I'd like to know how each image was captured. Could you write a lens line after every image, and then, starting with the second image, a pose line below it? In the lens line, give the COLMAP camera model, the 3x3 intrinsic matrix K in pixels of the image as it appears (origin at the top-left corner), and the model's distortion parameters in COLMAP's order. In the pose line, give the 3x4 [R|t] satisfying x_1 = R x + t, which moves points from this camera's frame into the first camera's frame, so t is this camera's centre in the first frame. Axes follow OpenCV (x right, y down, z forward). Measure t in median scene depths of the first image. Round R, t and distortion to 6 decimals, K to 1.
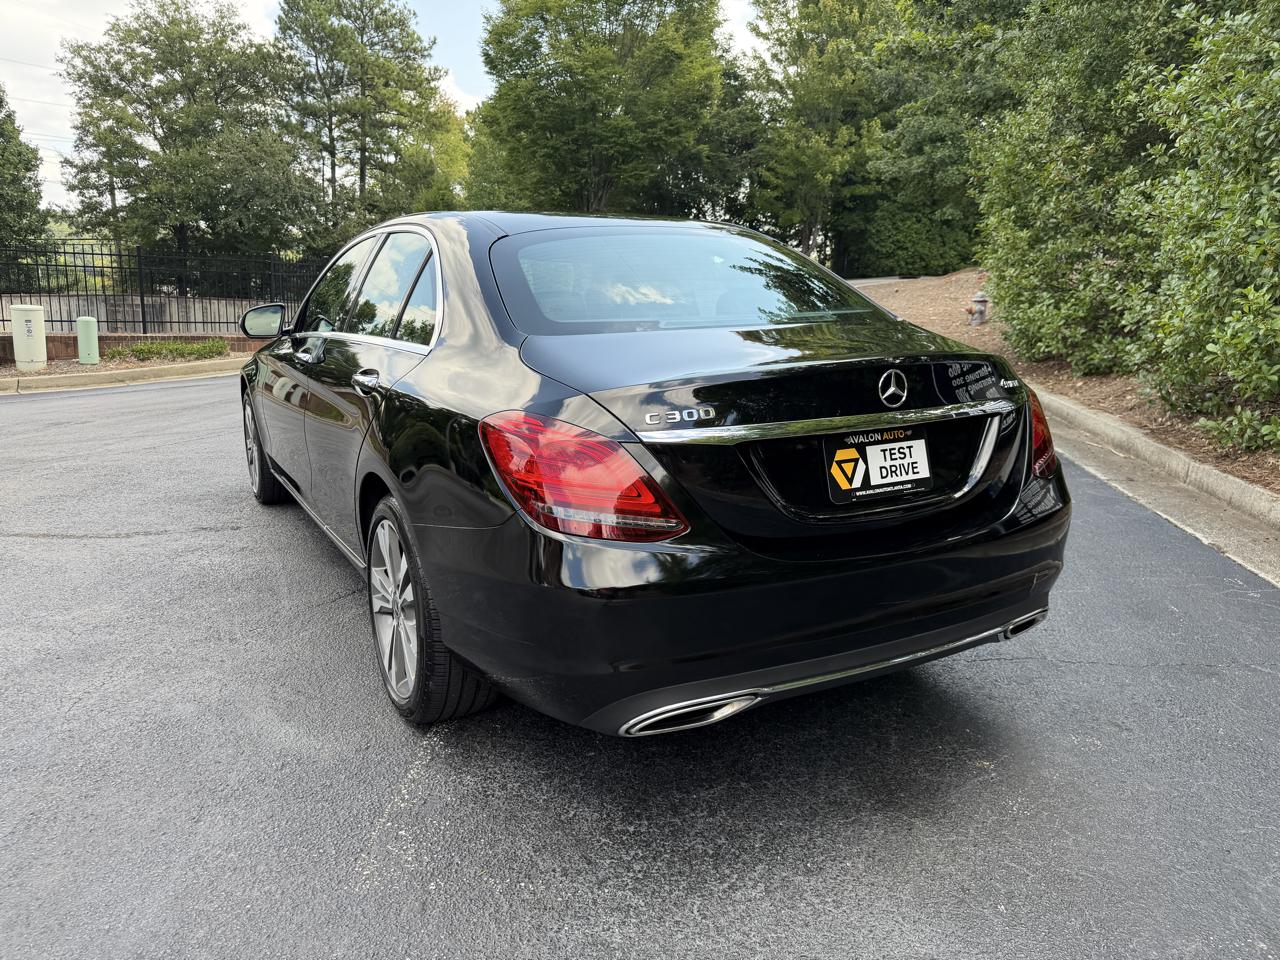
lens RADIAL K [[903.0, 0, 615.6], [0, 903.0, 475.2], [0, 0, 1]] dist [0.026761, -0.049553]
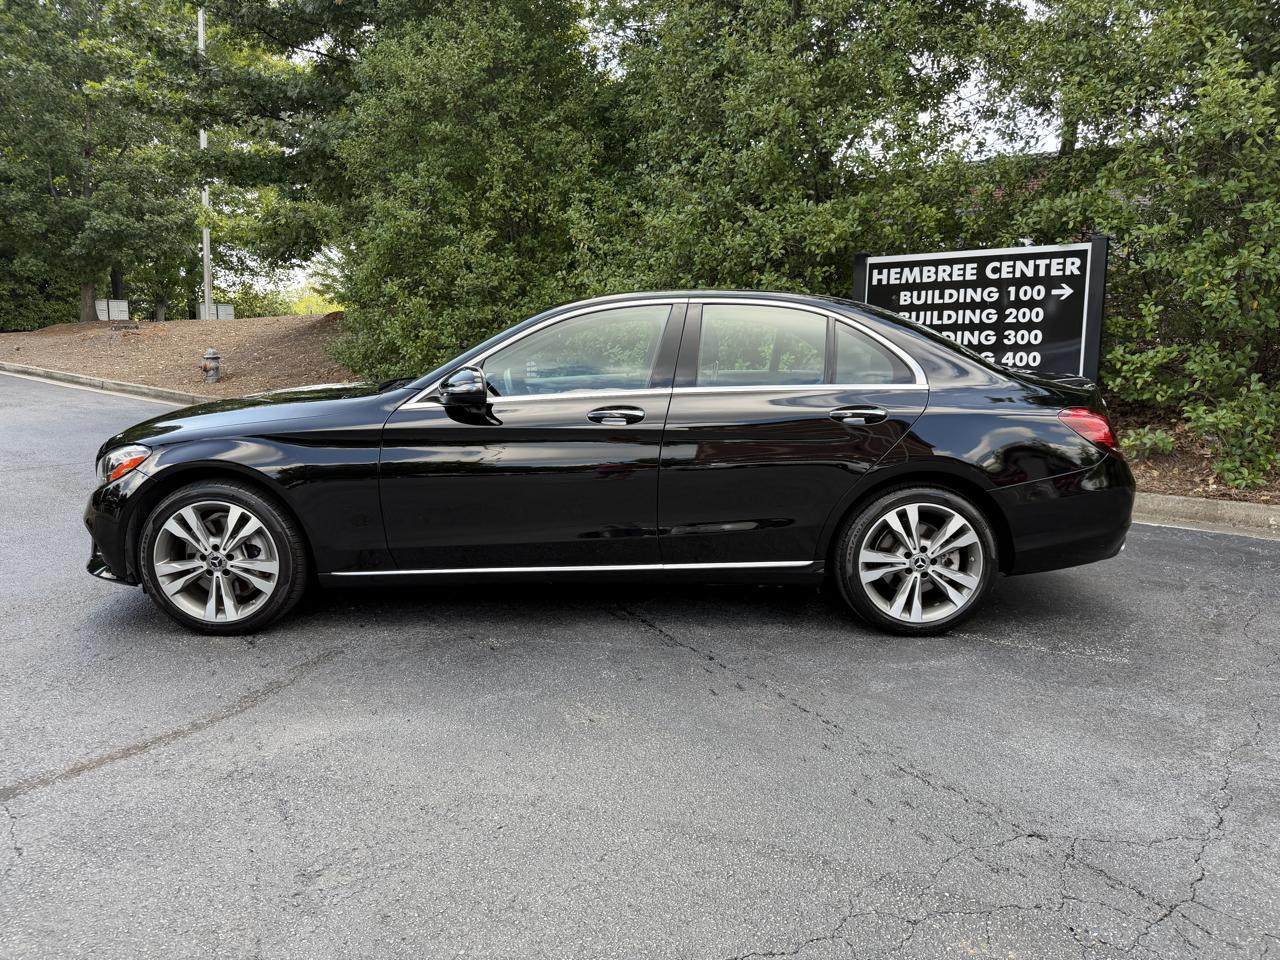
lens RADIAL K [[903.0, 0, 637.2], [0, 903.0, 483.2], [0, 0, 1]] dist [0.026761, -0.049553]
pose [[0.473617, -0.134172, 0.870451, -0.110126], [0.178763, 0.982400, 0.054163, -0.009145], [-0.862398, 0.129952, 0.489266, 0.043390]]
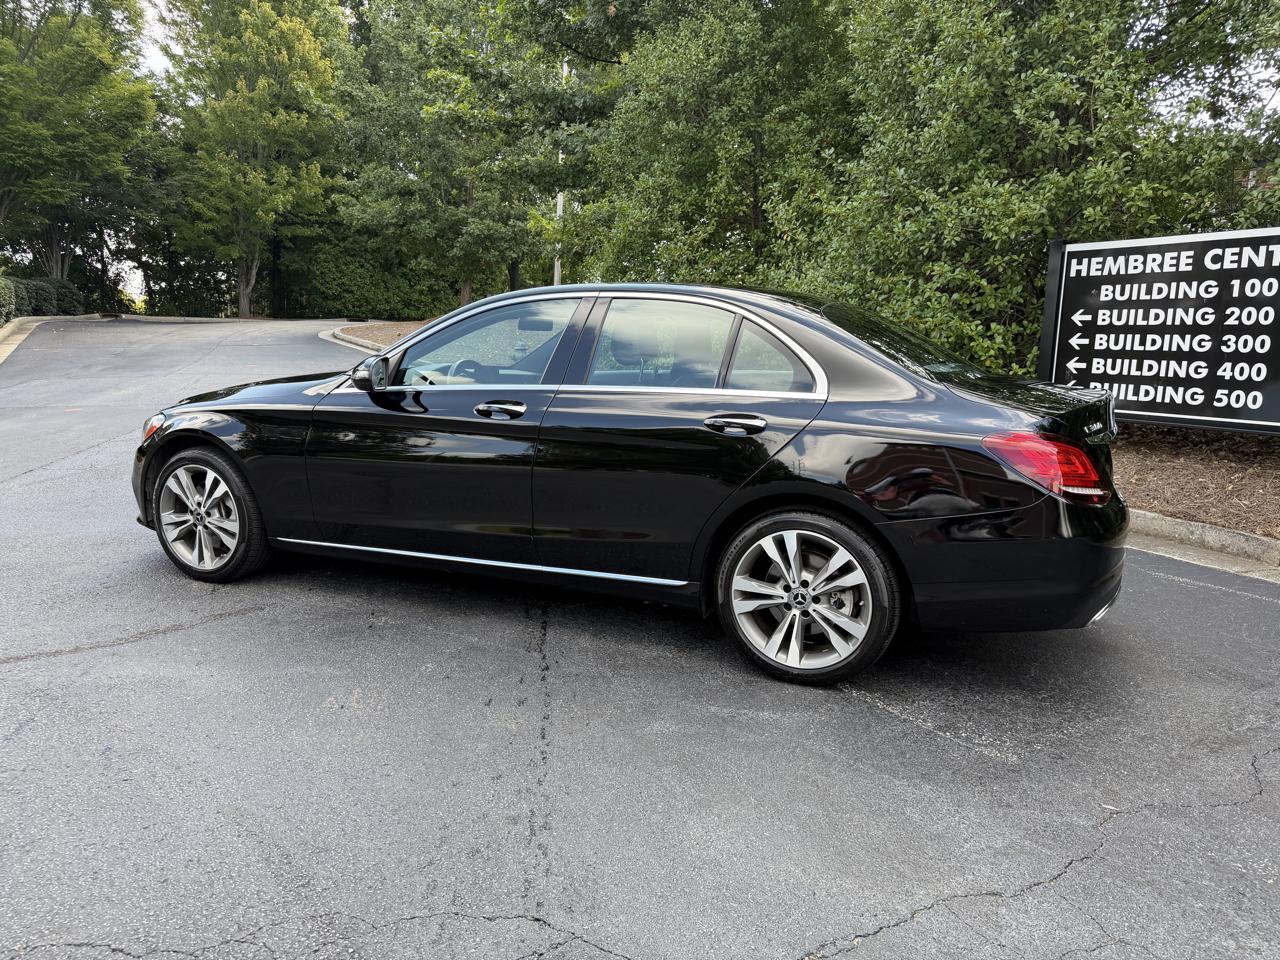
lens RADIAL K [[903.0, 0, 640.2], [0, 903.0, 474.7], [0, 0, 1]] dist [0.026761, -0.049553]
pose [[0.784681, -0.078445, 0.614917, -0.075540], [0.105347, 0.994407, -0.007575, -0.002627], [-0.610883, 0.070724, 0.788556, 0.009047]]
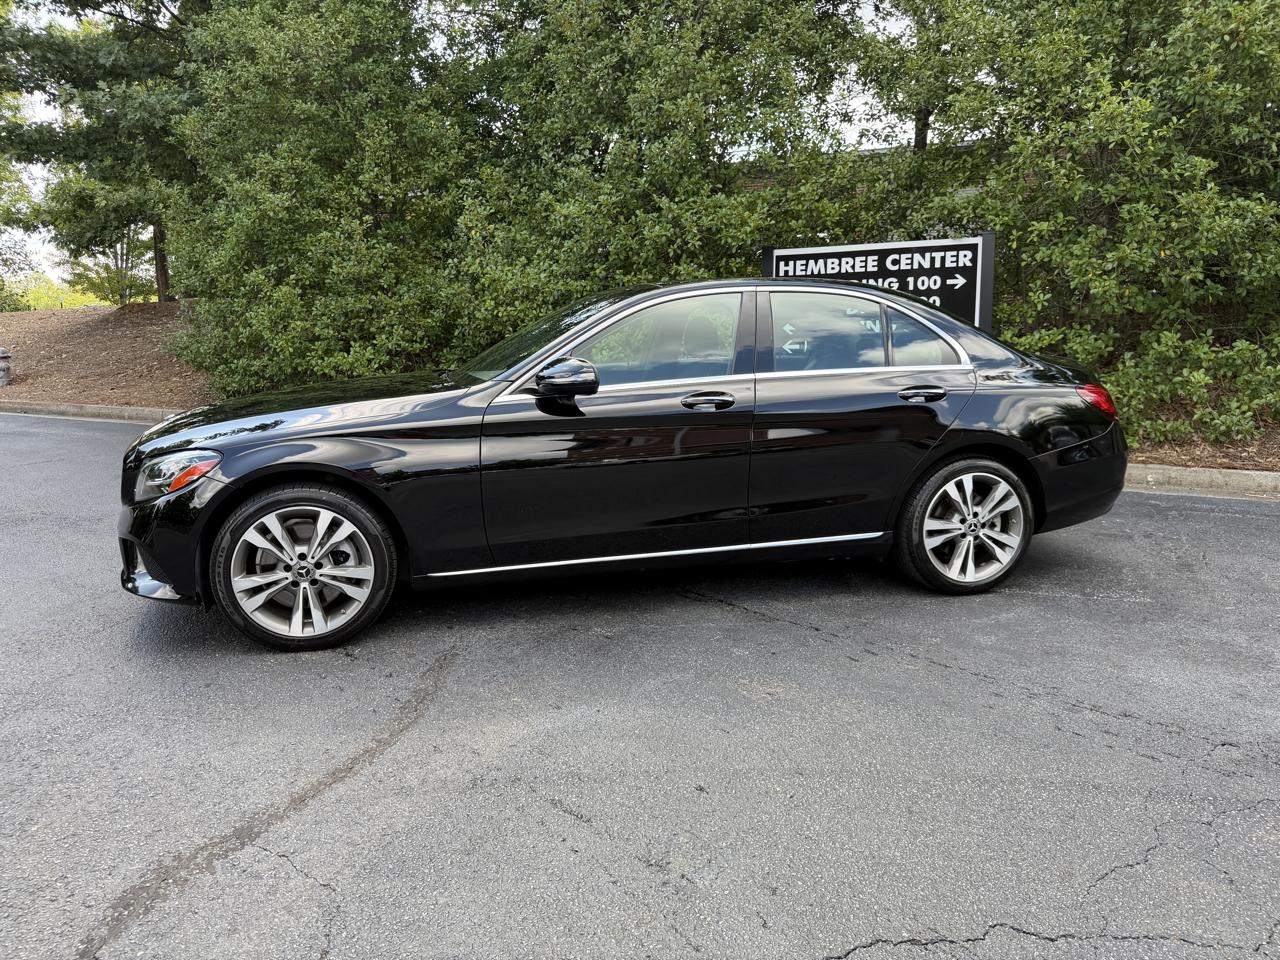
lens RADIAL K [[903.0, 0, 628.2], [0, 903.0, 484.5], [0, 0, 1]] dist [0.026761, -0.049553]
pose [[0.258119, -0.162382, 0.952369, -0.123671], [0.207662, 0.972057, 0.109457, -0.015027], [-0.943531, 0.169518, 0.284627, 0.072134]]
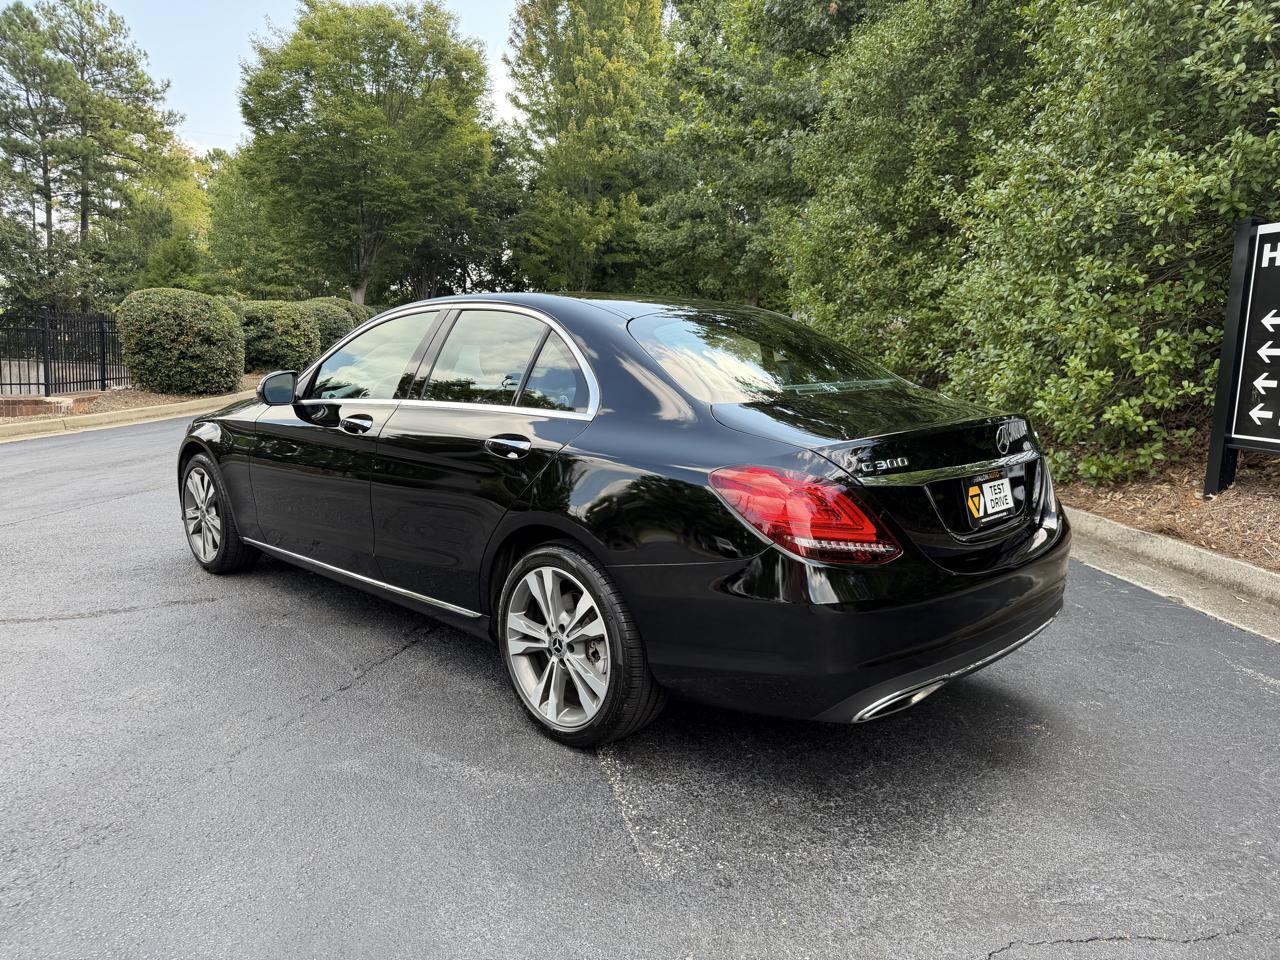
lens RADIAL K [[903.0, 0, 622.0], [0, 903.0, 486.0], [0, 0, 1]] dist [0.026761, -0.049553]
pose [[0.961385, -0.033630, 0.273144, -0.029408], [0.047551, 0.997877, -0.044502, 0.000210], [-0.271067, 0.055772, 0.960943, -0.006008]]
